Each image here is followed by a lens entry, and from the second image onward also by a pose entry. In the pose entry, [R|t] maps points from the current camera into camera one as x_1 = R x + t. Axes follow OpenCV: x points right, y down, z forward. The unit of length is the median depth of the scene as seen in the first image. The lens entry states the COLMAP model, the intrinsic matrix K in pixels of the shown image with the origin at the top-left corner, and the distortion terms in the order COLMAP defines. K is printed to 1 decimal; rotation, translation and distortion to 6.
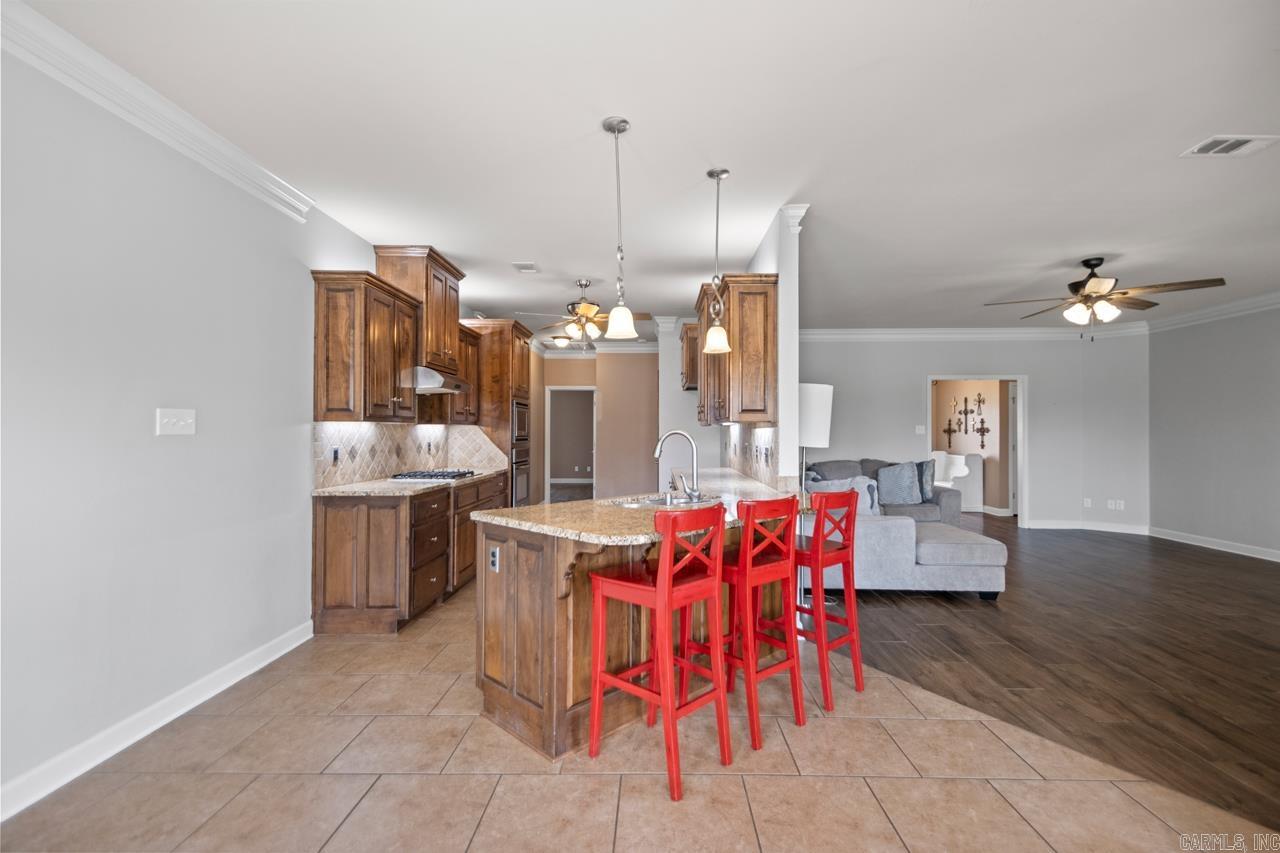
lens RADIAL K [[589.9, 0, 647.1], [0, 589.9, 426.6], [0, 0, 1]] dist [0.024031, -0.000502]
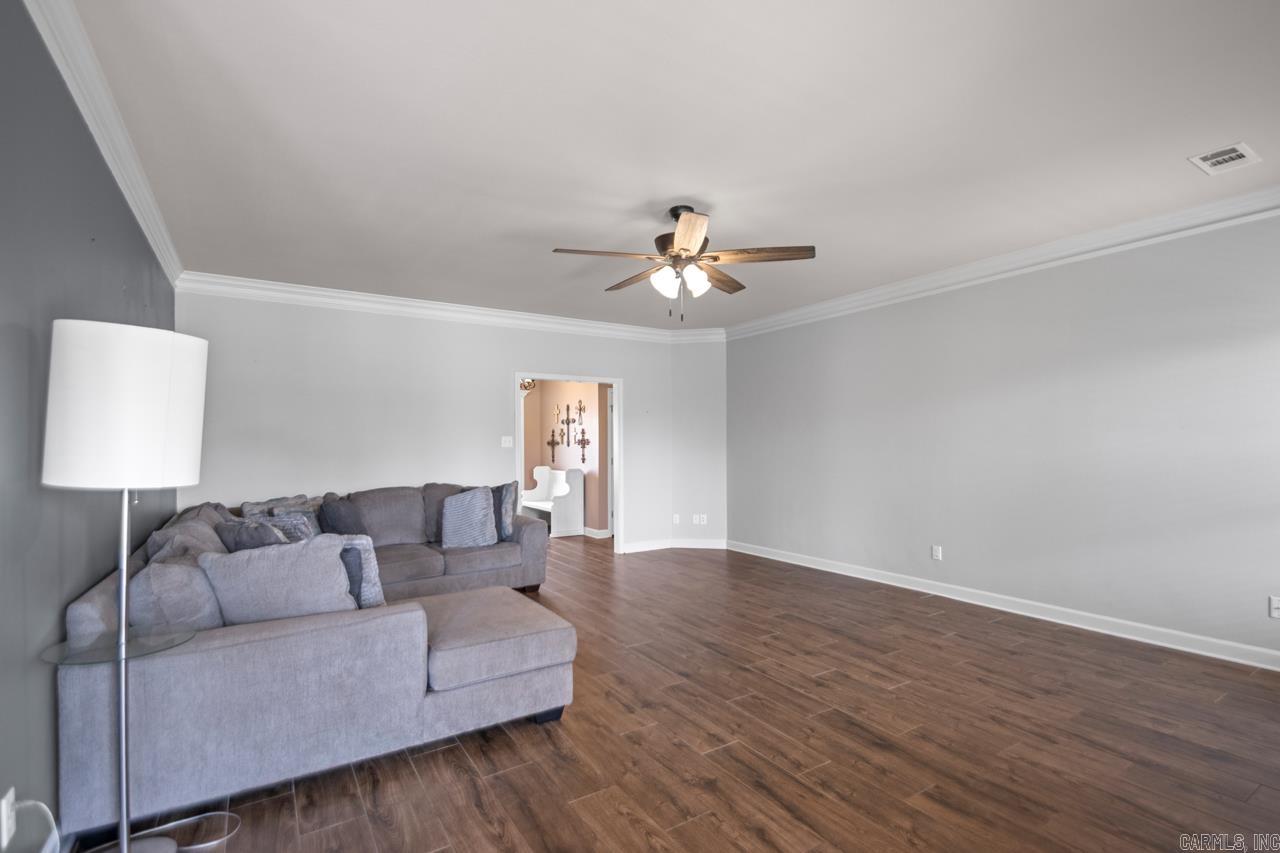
lens RADIAL K [[589.8, 0, 648.5], [0, 589.8, 433.1], [0, 0, 1]] dist [0.046870, -0.026712]
pose [[0.831447, 0.002790, 0.555597, 0.278052], [0.002729, 0.999955, -0.009104, 0.001875], [-0.555597, 0.009086, 0.831402, 0.380530]]
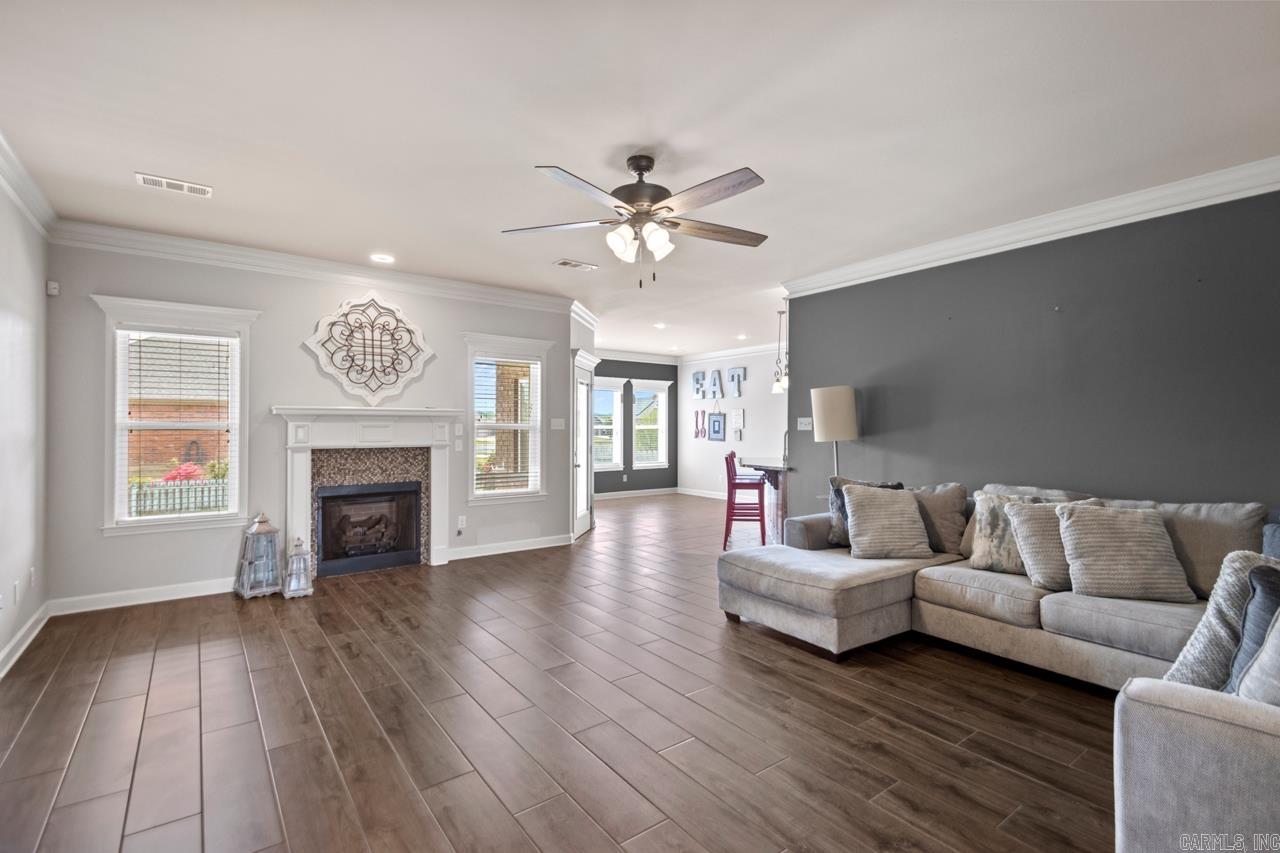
lens RADIAL K [[603.1, 0, 637.7], [0, 603.1, 426.2], [0, 0, 1]] dist [0.022826, -0.017791]
pose [[-0.802906, -0.004619, -0.596088, 1.063543], [0.002465, 0.999936, -0.011069, 0.014544], [0.596101, -0.010357, -0.802843, 1.423452]]
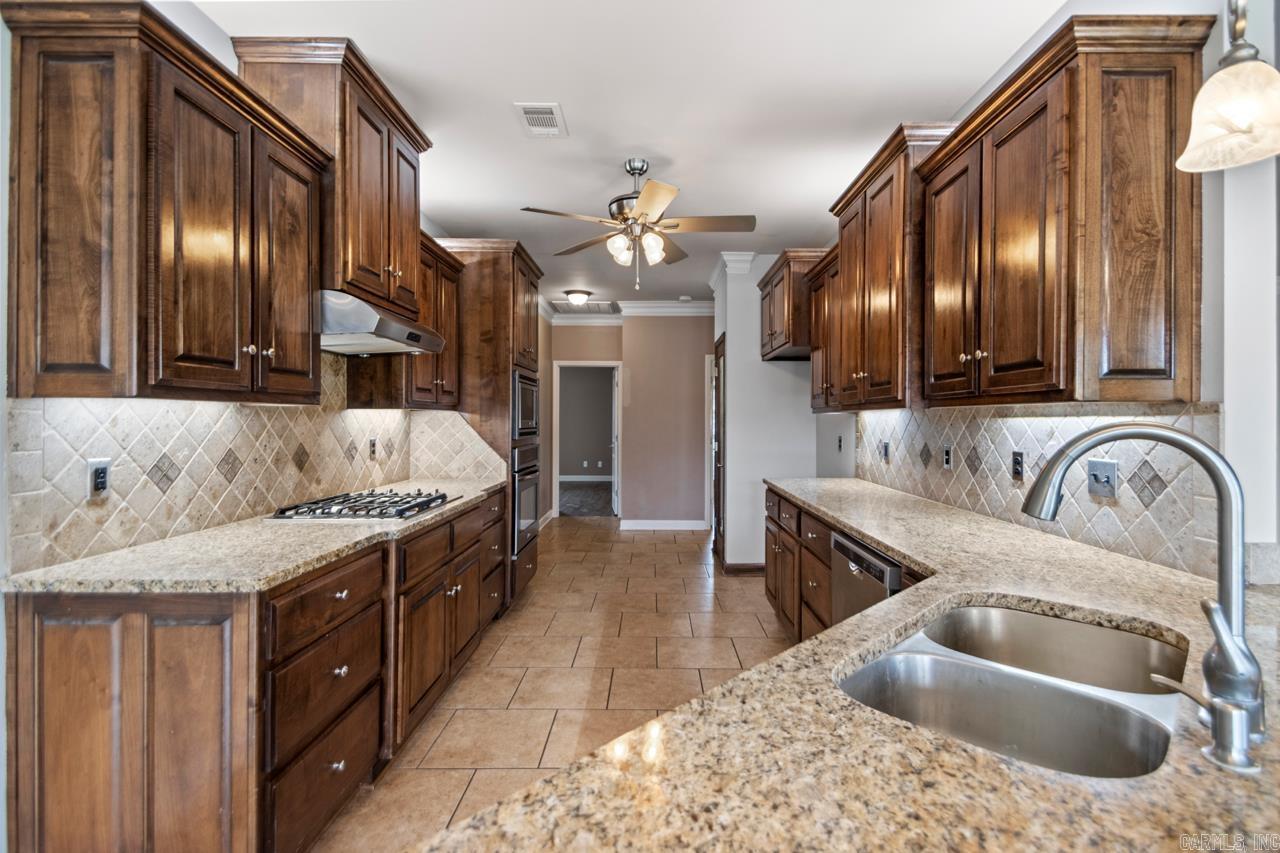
lens RADIAL K [[592.3, 0, 651.6], [0, 592.3, 422.3], [0, 0, 1]] dist [0.034273, -0.017485]
pose [[0.999873, 0.001290, 0.015863, -0.107964], [-0.001503, 0.999909, 0.013443, 0.001020], [-0.015844, -0.013465, 0.999784, 0.432758]]
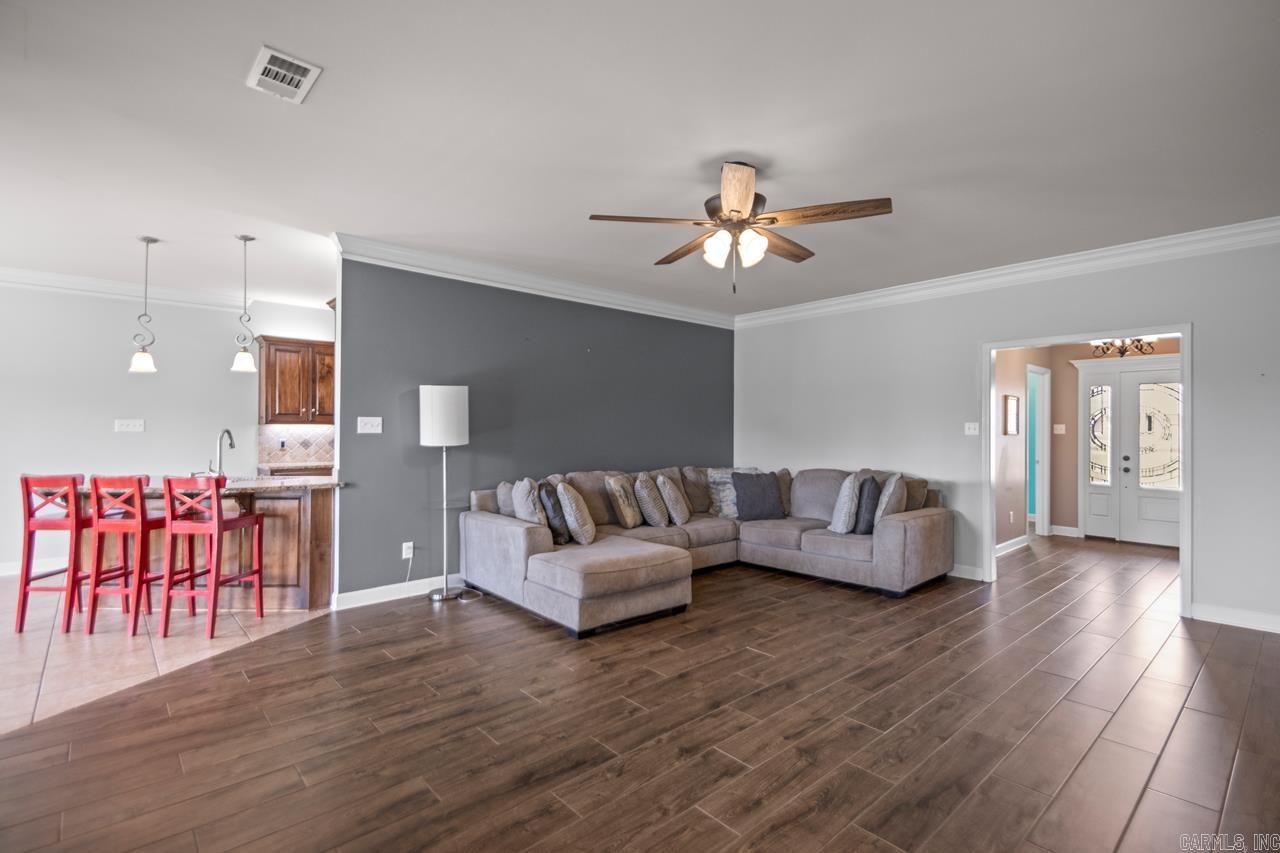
lens RADIAL K [[592.3, 0, 651.6], [0, 592.3, 422.3], [0, 0, 1]] dist [0.034273, -0.017485]
pose [[0.684864, -0.010182, -0.728599, 1.079181], [0.006685, 0.999948, -0.007691, 0.004107], [0.728640, 0.000397, 0.684897, 0.456205]]
